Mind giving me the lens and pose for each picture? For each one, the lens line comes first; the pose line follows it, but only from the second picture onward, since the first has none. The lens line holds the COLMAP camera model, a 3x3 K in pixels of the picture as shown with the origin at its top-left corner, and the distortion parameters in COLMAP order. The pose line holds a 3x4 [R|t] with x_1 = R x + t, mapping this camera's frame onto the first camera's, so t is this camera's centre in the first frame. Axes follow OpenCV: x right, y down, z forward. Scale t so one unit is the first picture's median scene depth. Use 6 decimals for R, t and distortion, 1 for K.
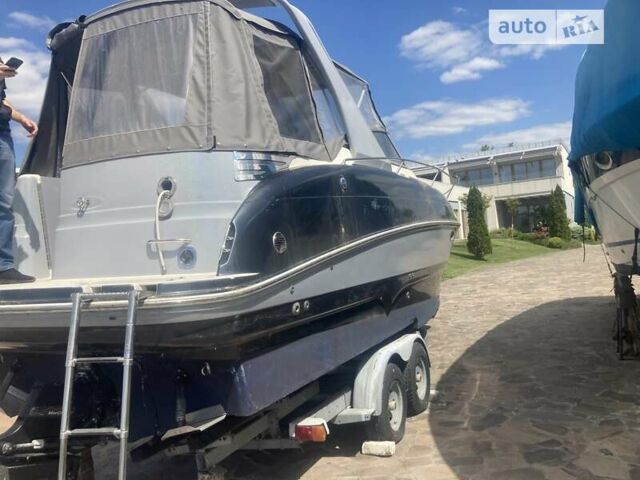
lens RADIAL K [[518.7, 0, 314.4], [0, 518.7, 242.0], [0, 0, 1]] dist [0.026528, -0.038686]
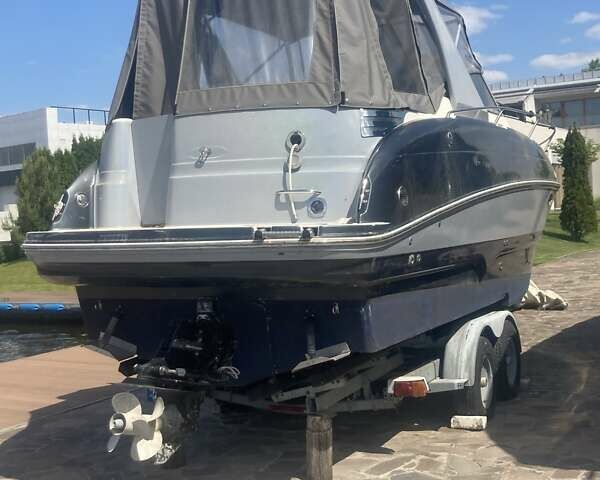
lens RADIAL K [[852.1, 0, 303.4], [0, 852.1, 244.9], [0, 0, 1]] dist [0.096141, 0.000000]
pose [[0.999493, 0.031798, 0.001578, -0.218028], [-0.031836, 0.998580, 0.042706, 0.026103], [-0.000218, -0.042735, 0.999086, -0.615074]]
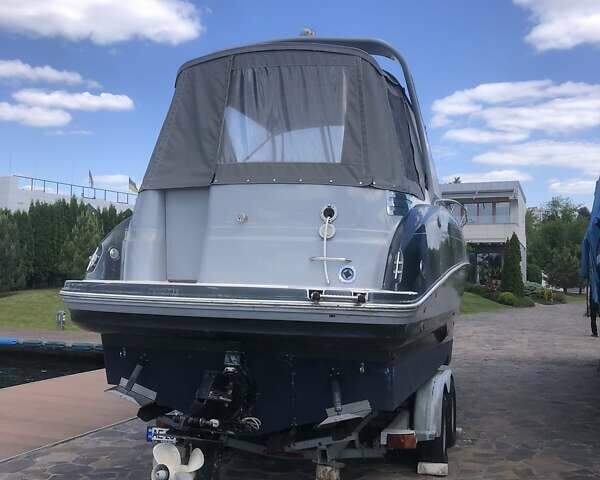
lens RADIAL K [[657.6, 0, 299.1], [0, 657.6, 235.3], [0, 0, 1]] dist [0.010437, 0.000000]
pose [[0.984379, 0.103639, 0.142326, -0.461099], [-0.094770, 0.993191, -0.067757, 0.042127], [-0.148379, 0.053210, 0.987498, -0.382983]]
